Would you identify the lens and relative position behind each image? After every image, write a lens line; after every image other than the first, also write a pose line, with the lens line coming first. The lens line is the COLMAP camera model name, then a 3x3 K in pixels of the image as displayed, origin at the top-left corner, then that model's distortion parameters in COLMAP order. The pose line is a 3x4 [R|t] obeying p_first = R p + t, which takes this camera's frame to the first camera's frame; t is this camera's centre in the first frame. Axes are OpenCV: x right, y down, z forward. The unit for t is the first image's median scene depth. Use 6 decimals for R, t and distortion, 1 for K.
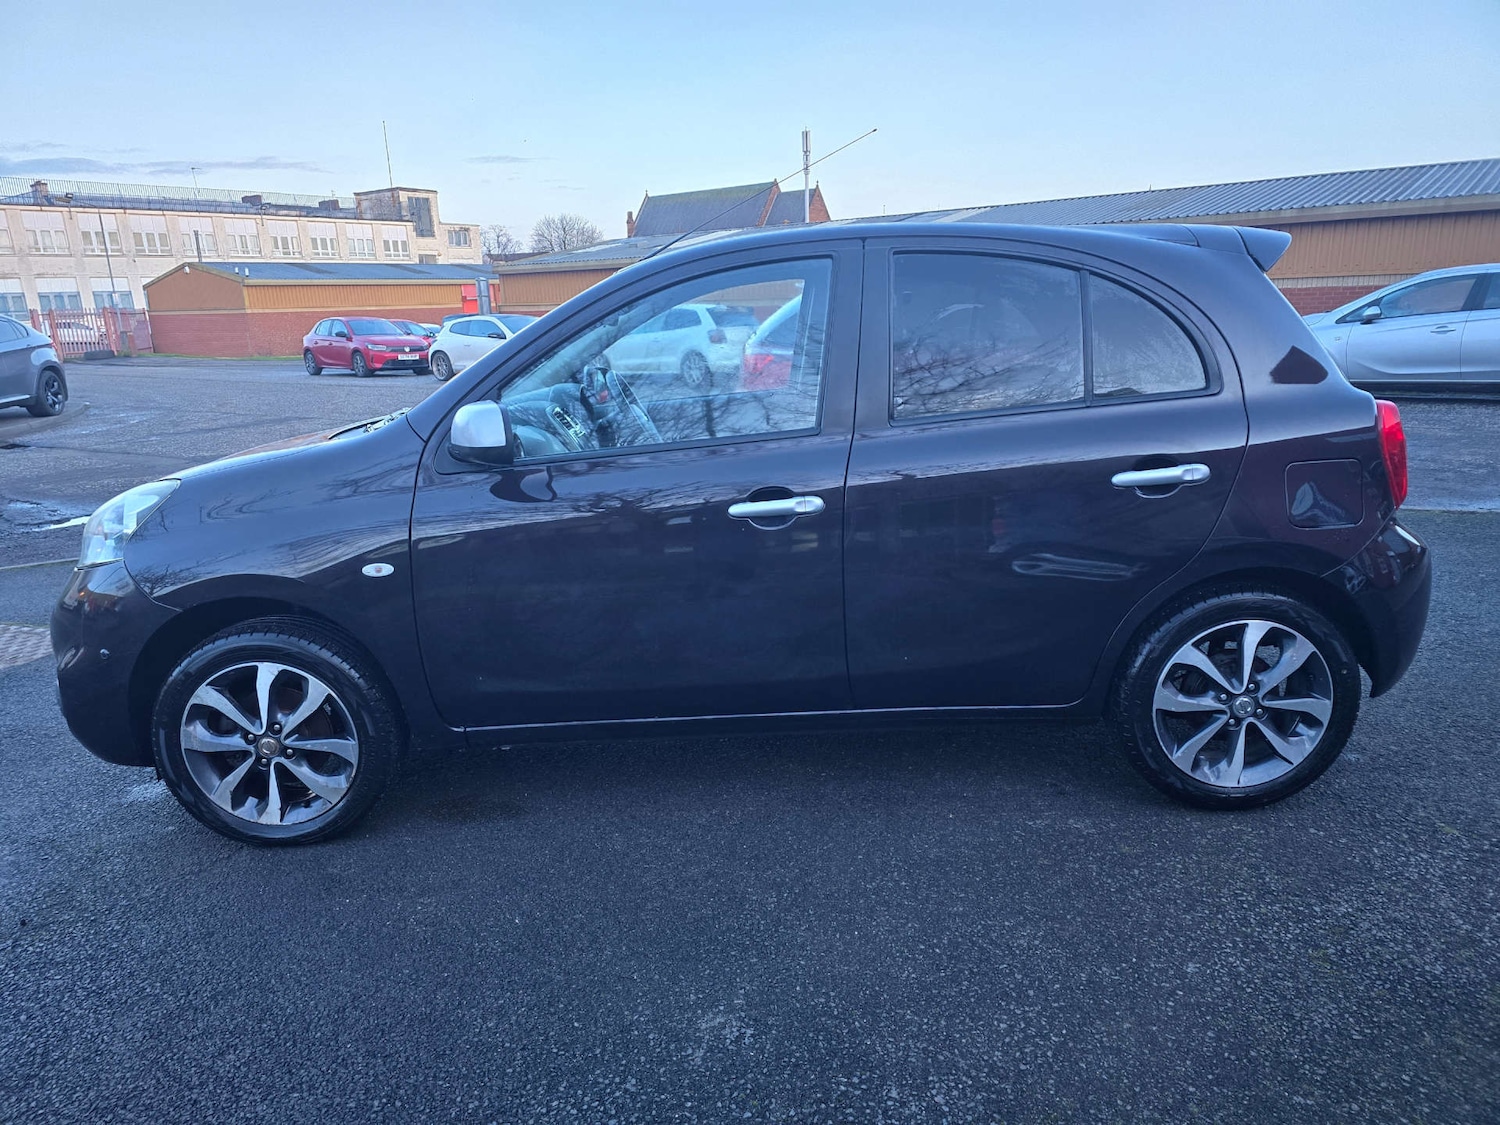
lens RADIAL K [[1008.5, 0, 746.5], [0, 1008.5, 575.3], [0, 0, 1]] dist [0.063537, -0.052962]
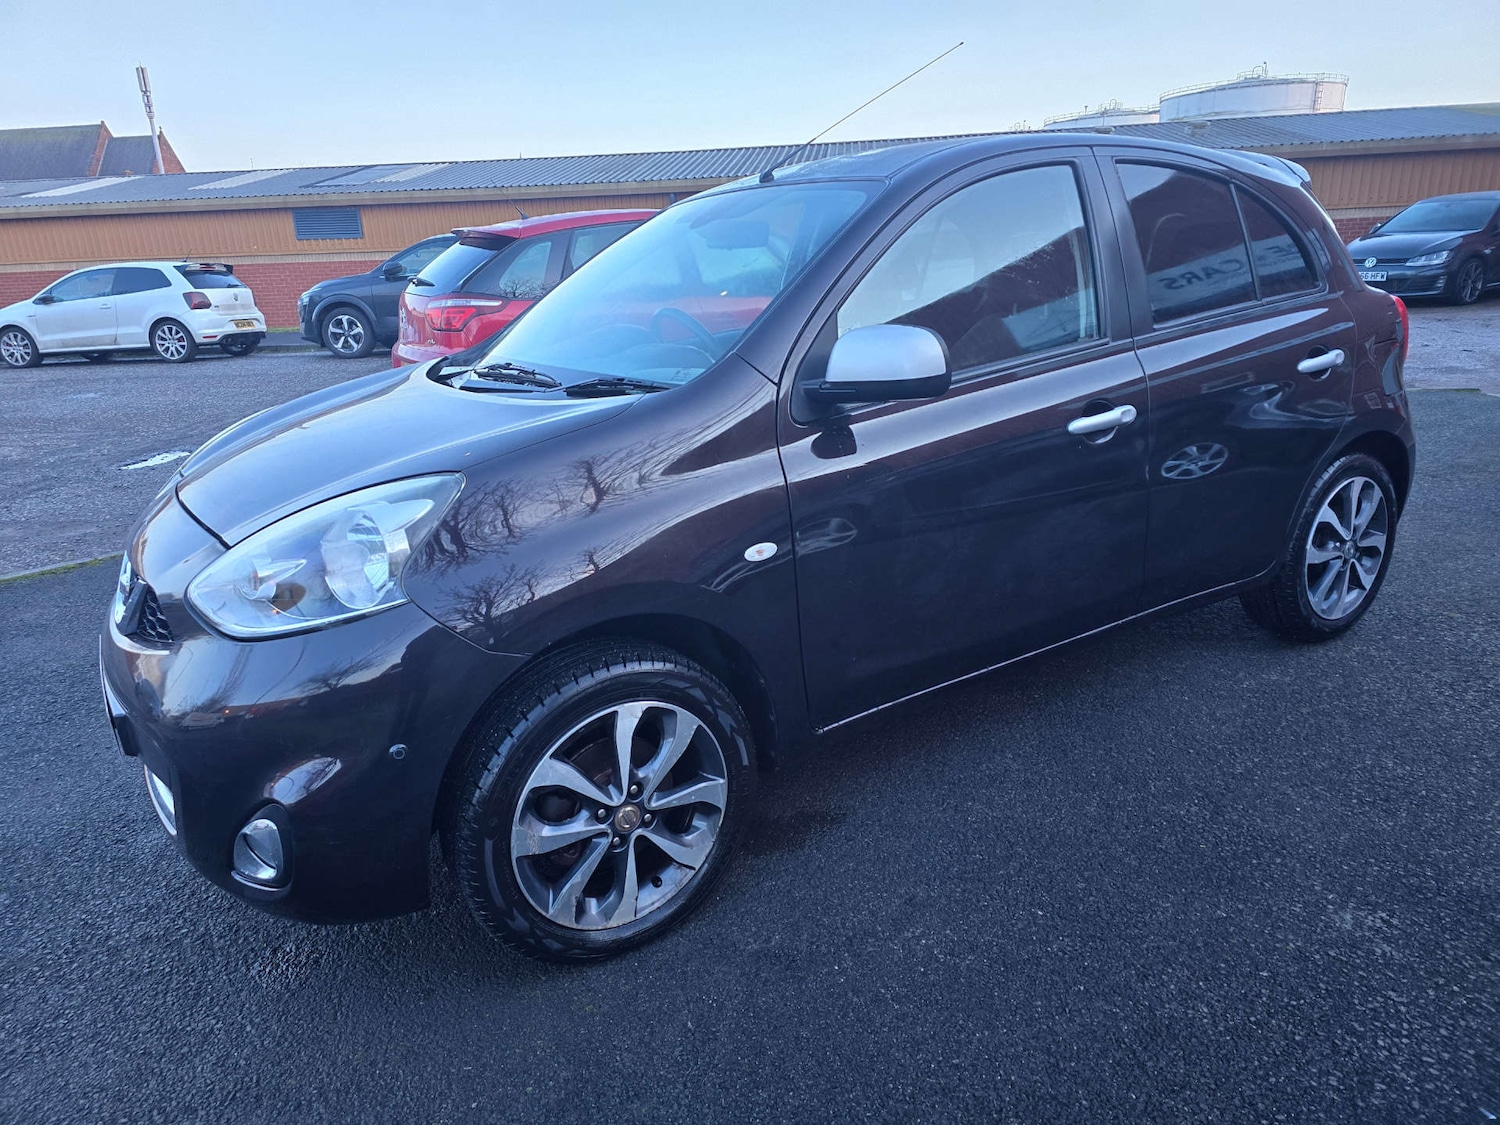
lens RADIAL K [[1008.5, 0, 749.5], [0, 1008.5, 555.1], [0, 0, 1]] dist [0.063537, -0.052962]
pose [[0.840746, -0.163181, 0.516255, -0.737965], [0.156022, 0.986073, 0.057594, -0.046366], [-0.518463, 0.032125, 0.854496, 0.326953]]
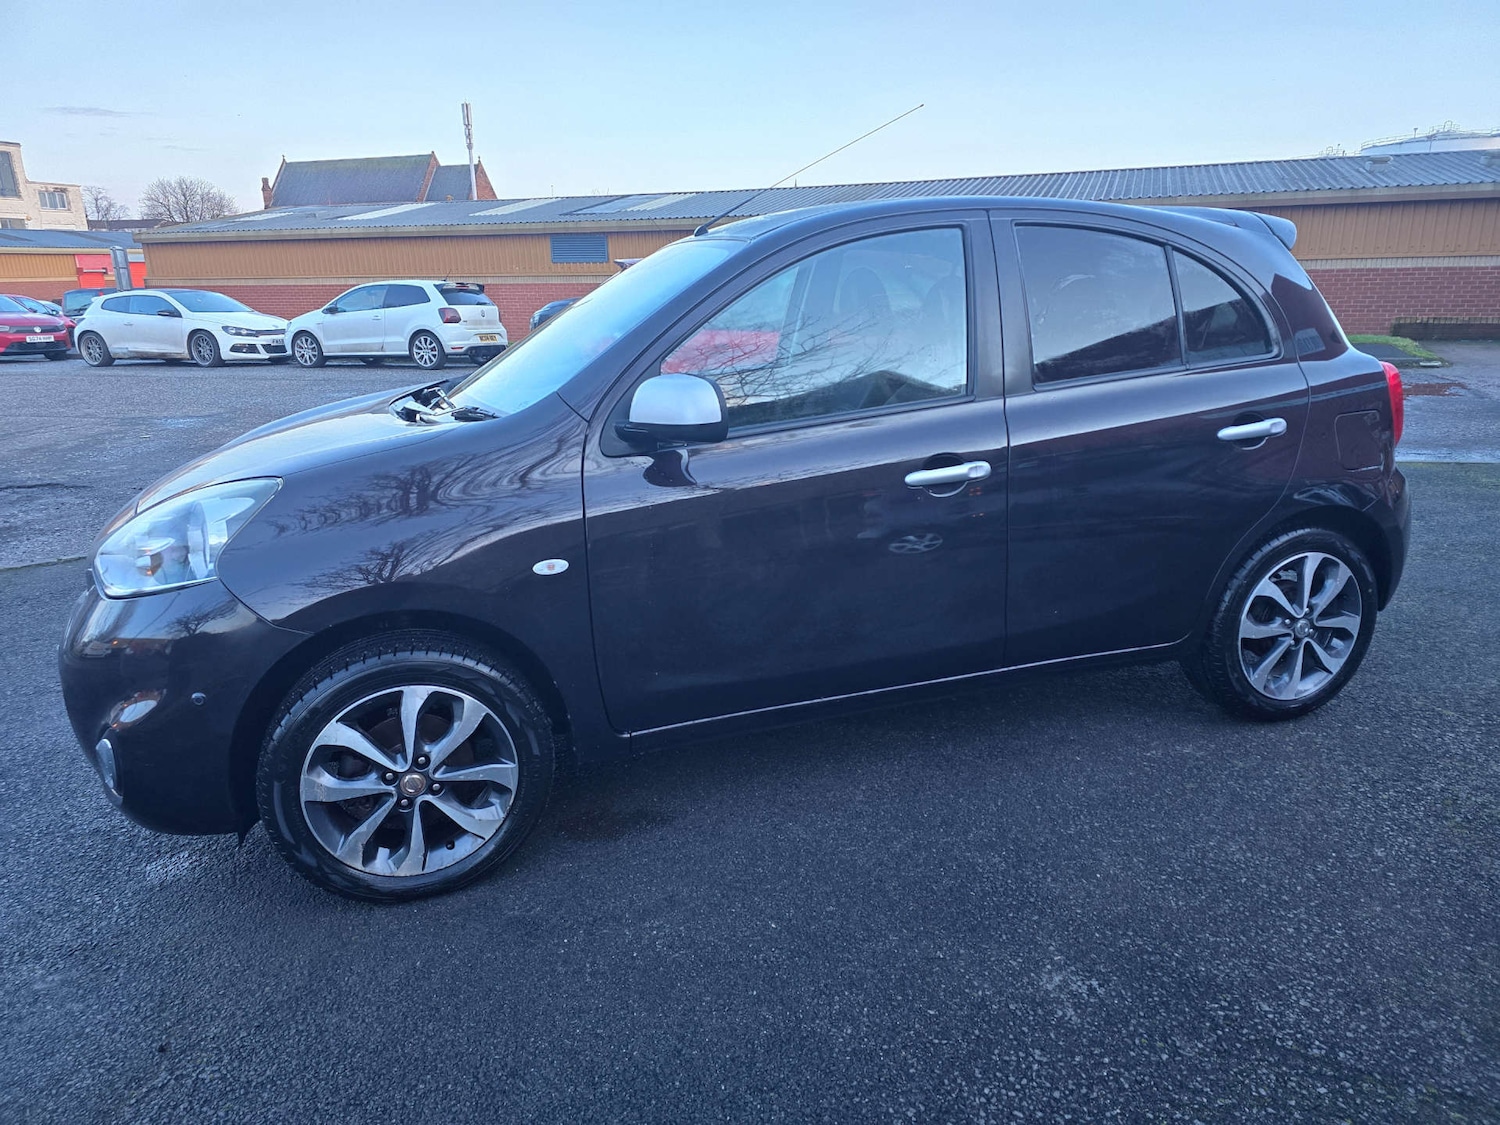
lens RADIAL K [[1008.5, 0, 762.4], [0, 1008.5, 560.6], [0, 0, 1]] dist [0.063537, -0.052962]
pose [[0.945406, -0.074571, 0.317247, -0.447169], [0.073793, 0.997168, 0.014484, -0.009266], [-0.317429, 0.009717, 0.948232, 0.097683]]
